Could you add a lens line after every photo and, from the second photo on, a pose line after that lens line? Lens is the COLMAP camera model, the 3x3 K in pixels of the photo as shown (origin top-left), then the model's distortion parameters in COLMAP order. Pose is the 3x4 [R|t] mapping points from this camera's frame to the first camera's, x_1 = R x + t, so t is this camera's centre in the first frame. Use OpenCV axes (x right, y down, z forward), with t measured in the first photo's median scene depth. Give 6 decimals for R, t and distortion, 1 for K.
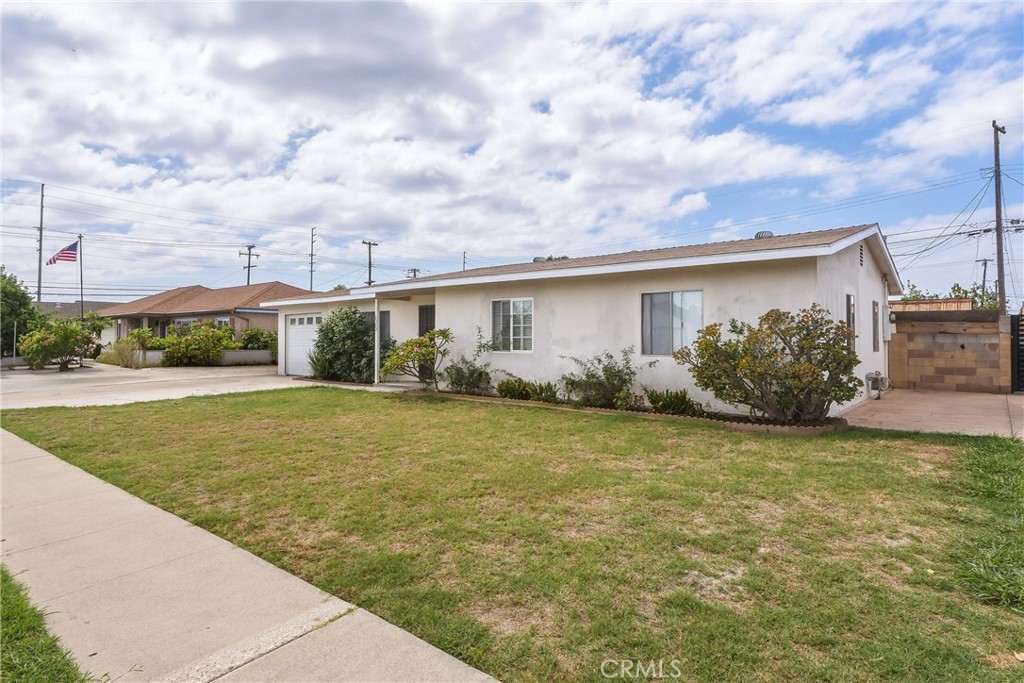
lens RADIAL K [[592.0, 0, 504.3], [0, 592.0, 336.5], [0, 0, 1]] dist [-0.004428, -0.004007]
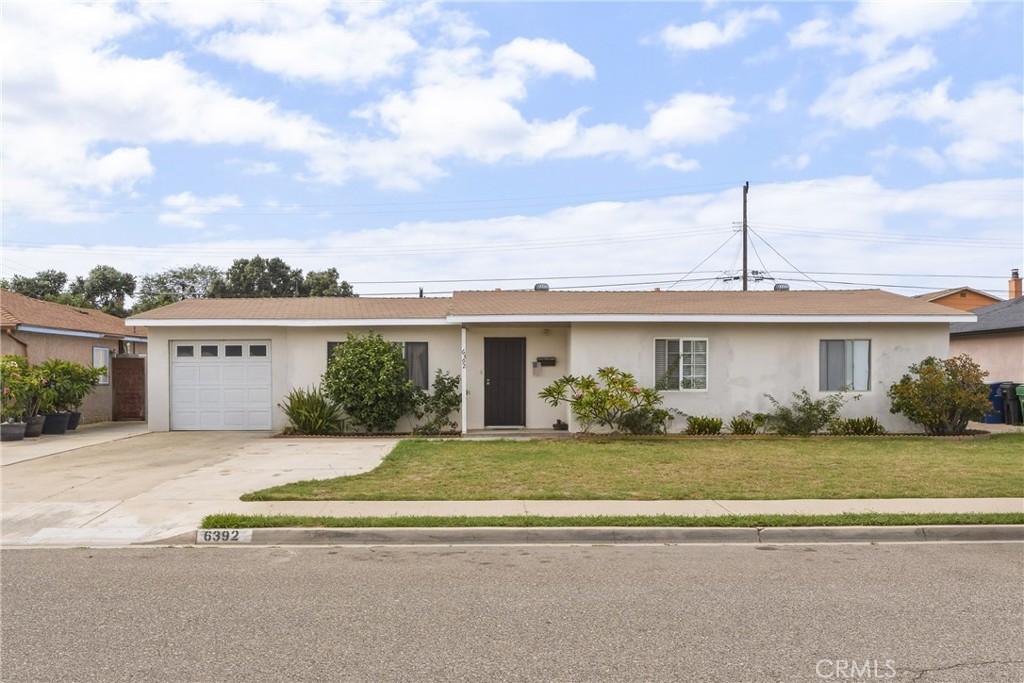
lens RADIAL K [[904.5, 0, 511.0], [0, 904.5, 379.7], [0, 0, 1]] dist [-0.003206, 0.000660]
pose [[0.742306, -0.003685, 0.670051, -1.223528], [-0.001829, 0.999970, 0.007526, -0.003831], [-0.670059, -0.006812, 0.742277, 0.051392]]
